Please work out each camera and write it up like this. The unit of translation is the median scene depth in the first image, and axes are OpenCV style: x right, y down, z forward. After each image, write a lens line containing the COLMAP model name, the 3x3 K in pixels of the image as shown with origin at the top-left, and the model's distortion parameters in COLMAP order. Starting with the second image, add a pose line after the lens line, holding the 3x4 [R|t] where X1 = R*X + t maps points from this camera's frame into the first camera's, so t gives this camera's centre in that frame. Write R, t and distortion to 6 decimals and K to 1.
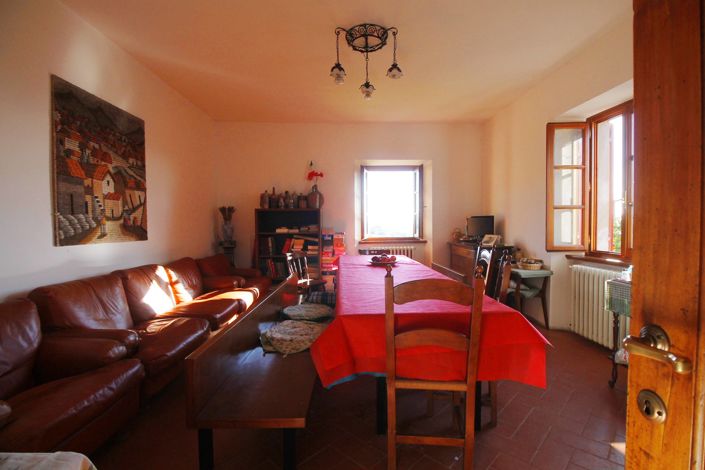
lens RADIAL K [[342.0, 0, 360.6], [0, 342.0, 235.7], [0, 0, 1]] dist [-0.003706, -0.000813]
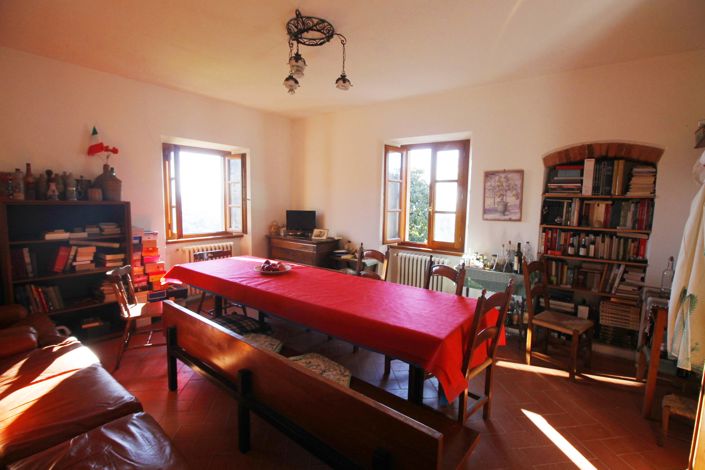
lens RADIAL K [[342.0, 0, 360.6], [0, 342.0, 235.7], [0, 0, 1]] dist [-0.003706, -0.000813]
pose [[0.621185, -0.064458, 0.781009, -0.363882], [-0.001688, 0.996499, 0.083585, -0.066596], [-0.783662, -0.053240, 0.618901, 0.177706]]
